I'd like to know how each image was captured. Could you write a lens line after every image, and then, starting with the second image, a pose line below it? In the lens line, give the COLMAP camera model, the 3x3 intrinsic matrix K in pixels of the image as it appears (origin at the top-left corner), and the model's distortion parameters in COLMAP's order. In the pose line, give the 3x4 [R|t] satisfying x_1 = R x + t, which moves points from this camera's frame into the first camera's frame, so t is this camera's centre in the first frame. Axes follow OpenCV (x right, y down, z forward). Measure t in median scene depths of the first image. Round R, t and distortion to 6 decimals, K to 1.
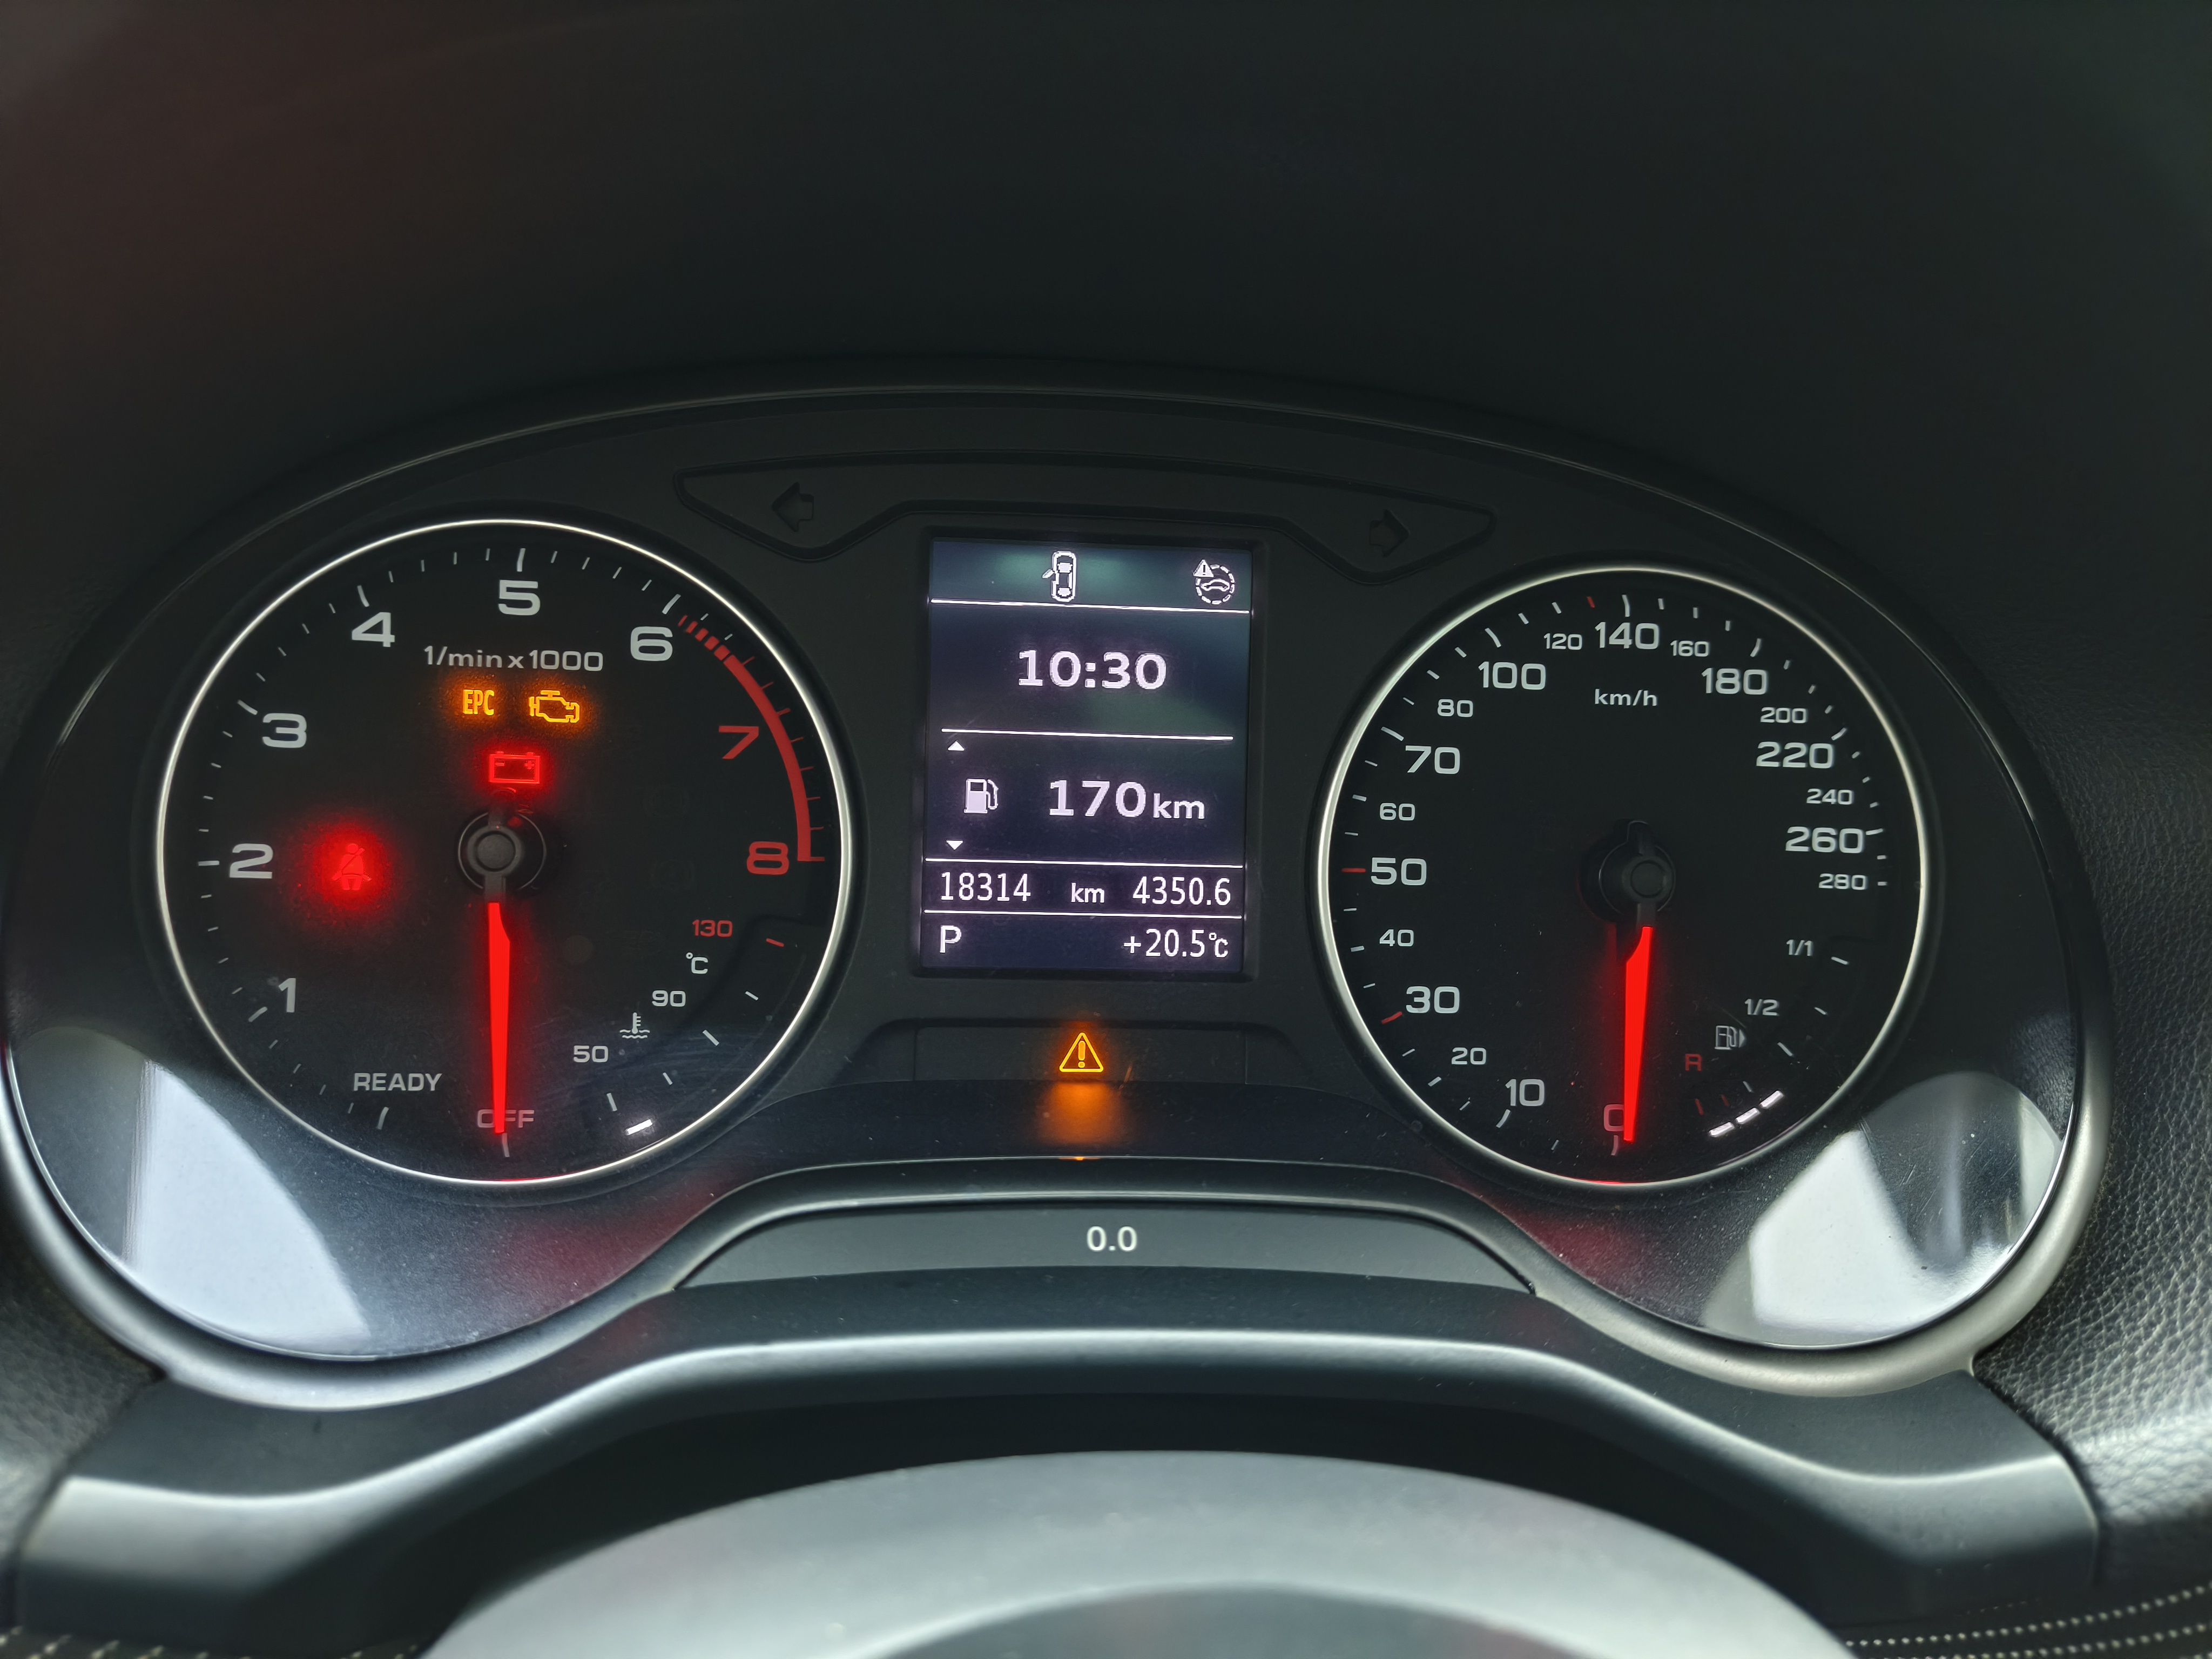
lens RADIAL K [[1481.1, 0, 1106.6], [0, 1481.1, 832.6], [0, 0, 1]] dist [0.026364, -0.012677]
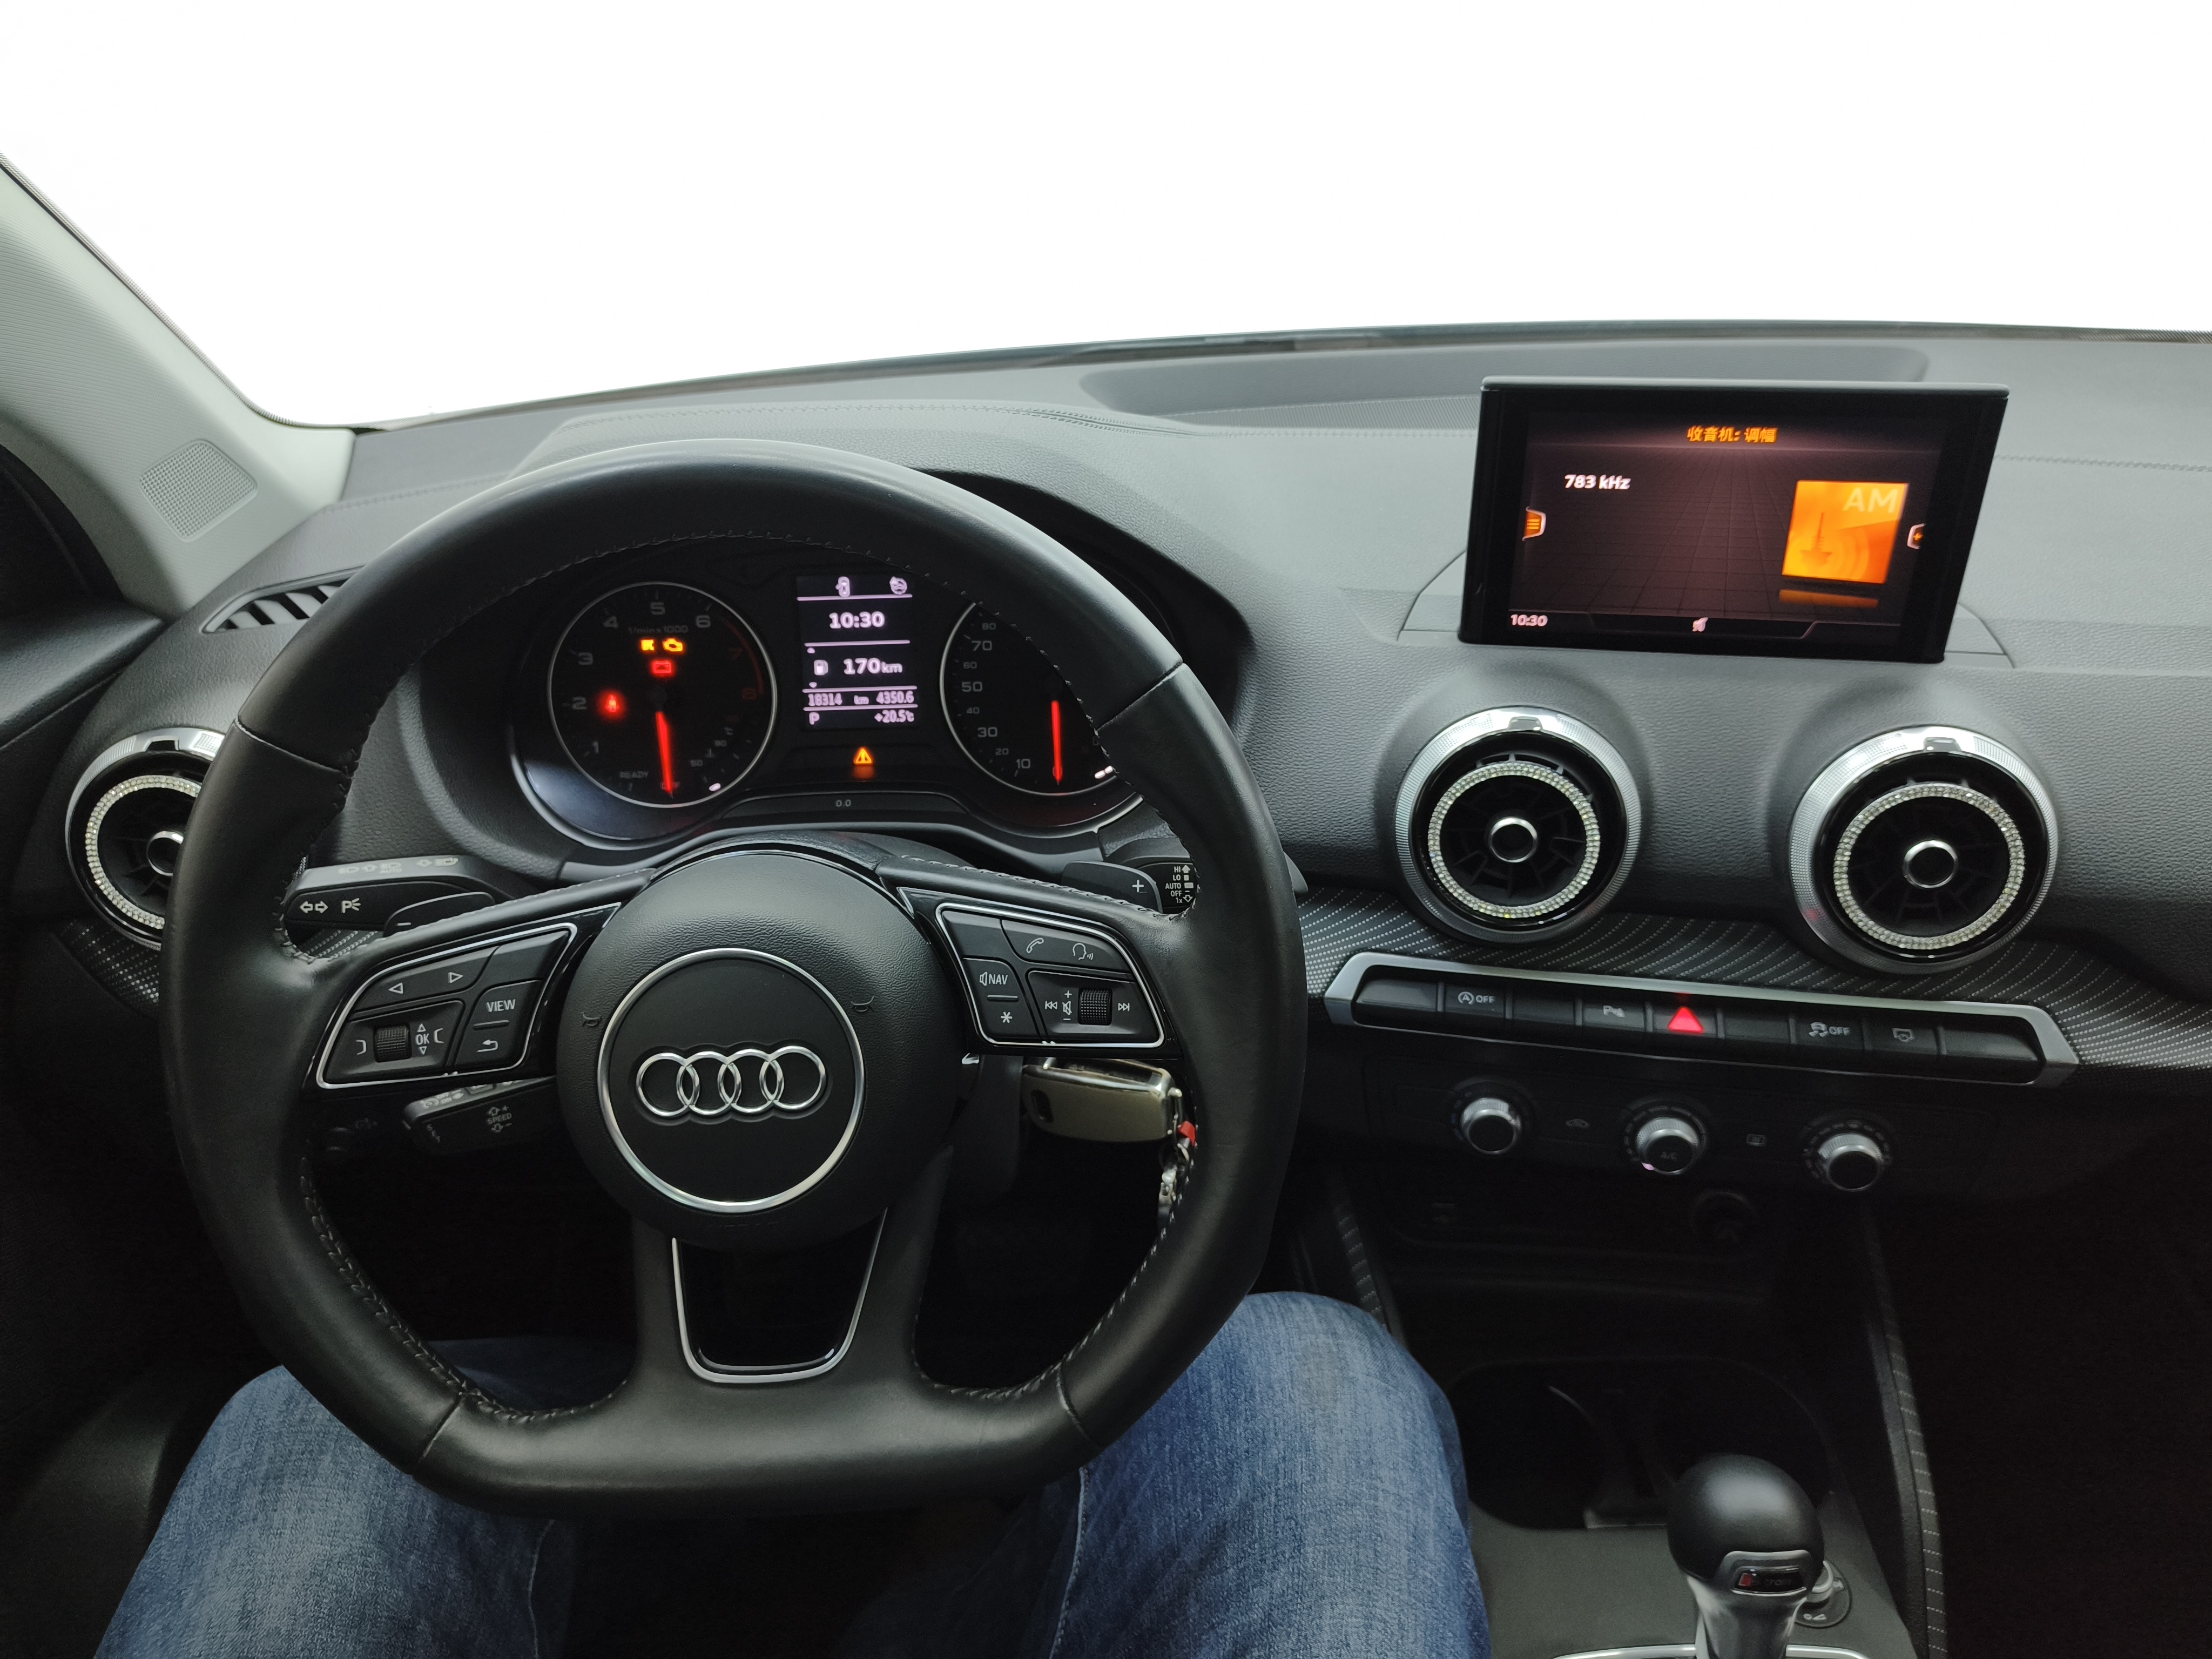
lens RADIAL K [[1481.1, 0, 1091.4], [0, 1481.1, 826.2], [0, 0, 1]] dist [0.026364, -0.012677]
pose [[0.993575, -0.040447, -0.105704, 0.712693], [0.055185, 0.988548, 0.140456, -0.093897], [0.098813, -0.145387, 0.984428, -1.774773]]
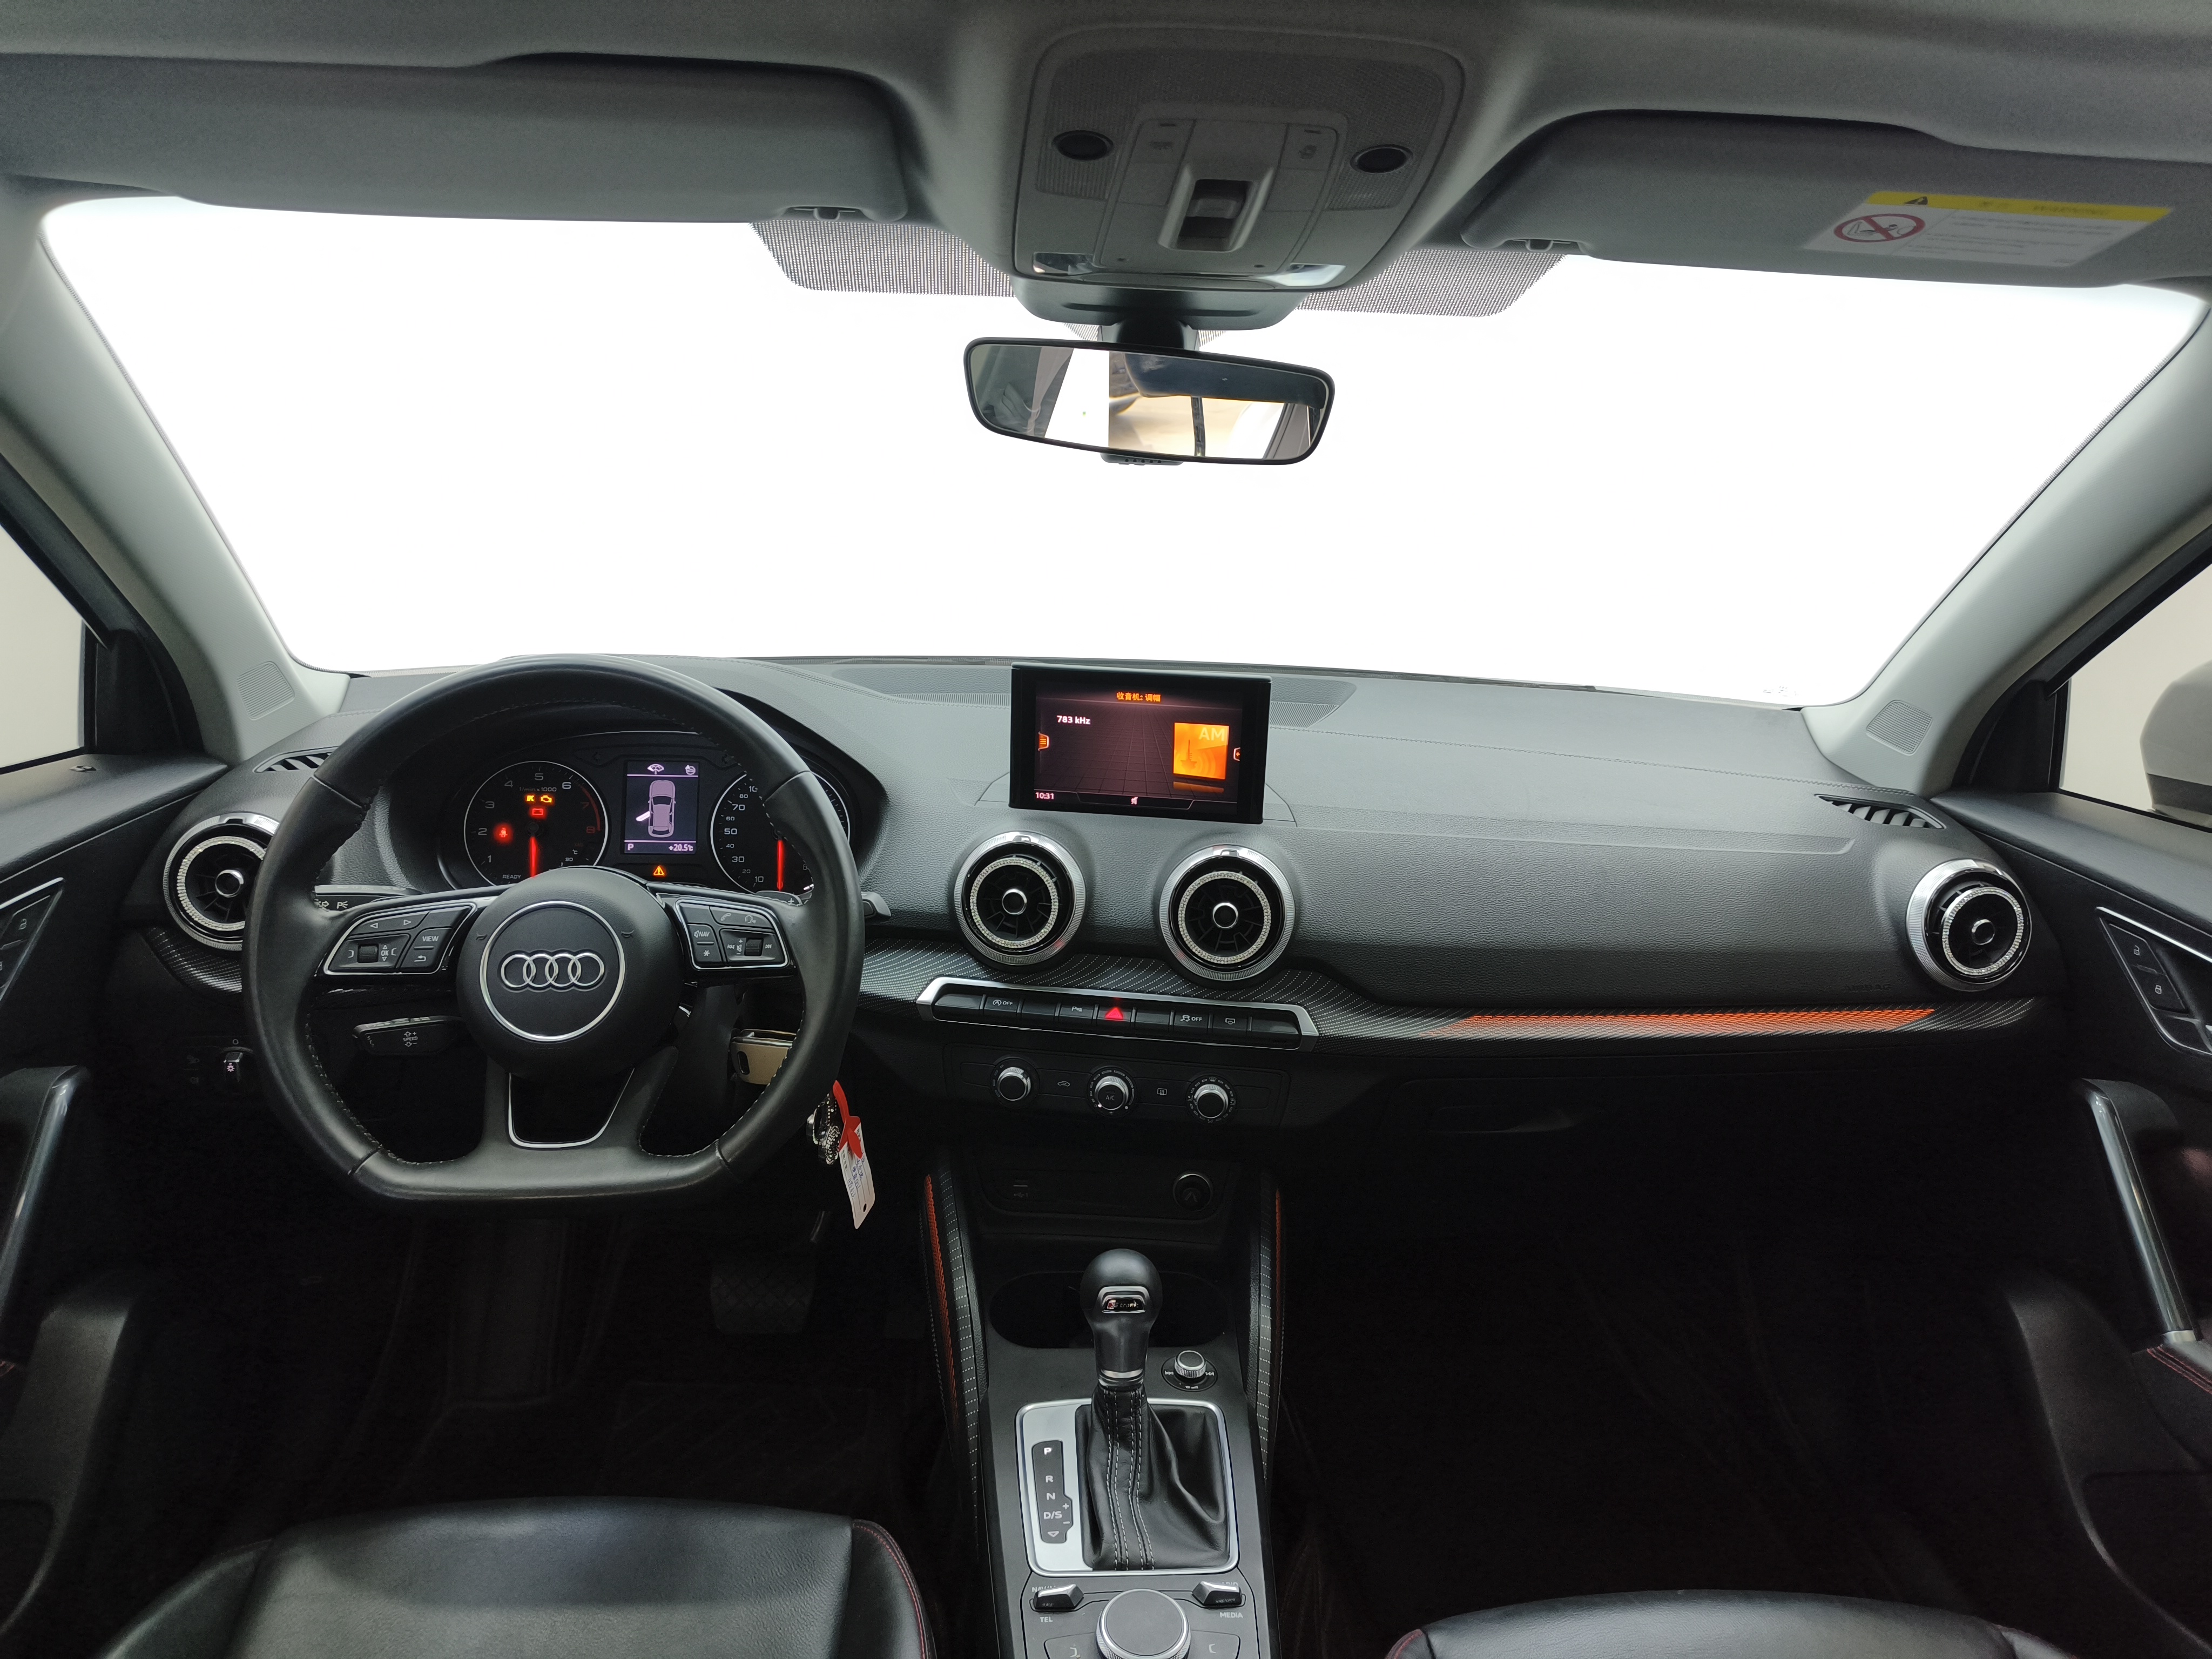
lens RADIAL K [[1481.1, 0, 1114.4], [0, 1481.1, 831.0], [0, 0, 1]] dist [0.026364, -0.012677]
pose [[0.999792, -0.019867, -0.004586, 1.425451], [0.019351, 0.995419, -0.093630, 0.484464], [0.006425, 0.093522, 0.995596, -3.611593]]
